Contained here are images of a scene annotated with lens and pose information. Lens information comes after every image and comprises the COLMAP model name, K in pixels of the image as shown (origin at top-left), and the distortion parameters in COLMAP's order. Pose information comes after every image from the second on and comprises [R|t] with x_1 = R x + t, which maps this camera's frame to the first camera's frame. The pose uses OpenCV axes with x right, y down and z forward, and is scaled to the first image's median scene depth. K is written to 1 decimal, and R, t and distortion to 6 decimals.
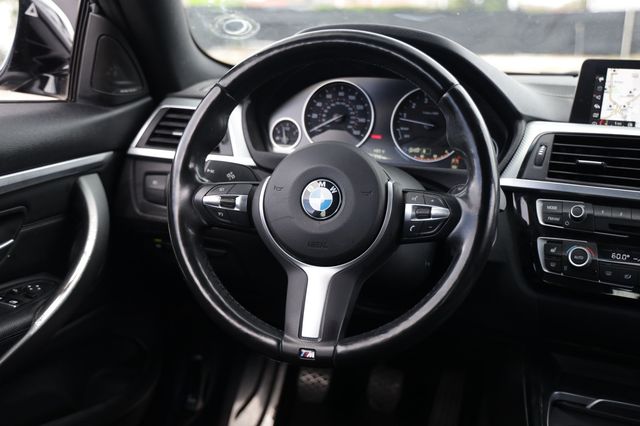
lens RADIAL K [[874.0, 0, 320.0], [0, 874.0, 213.0], [0, 0, 1]] dist [0.114229, 0.022110]
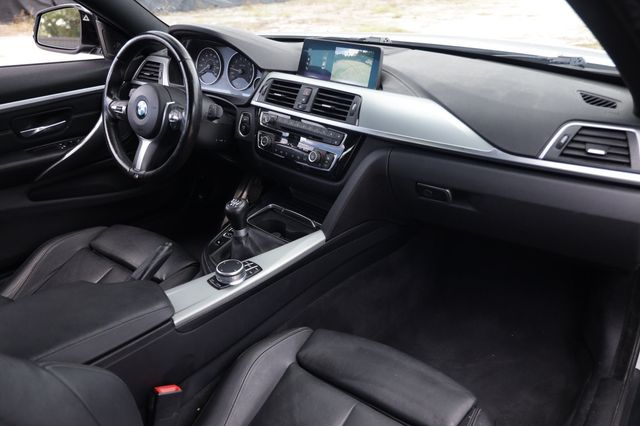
lens RADIAL K [[524.0, 0, 320.0], [0, 524.0, 213.0], [0, 0, 1]] dist [0.000921, 0.005213]
pose [[0.931239, 0.106776, -0.348413, 0.733250], [-0.027173, 0.973793, 0.225805, -0.058717], [0.363393, -0.200811, 0.909736, -0.098116]]
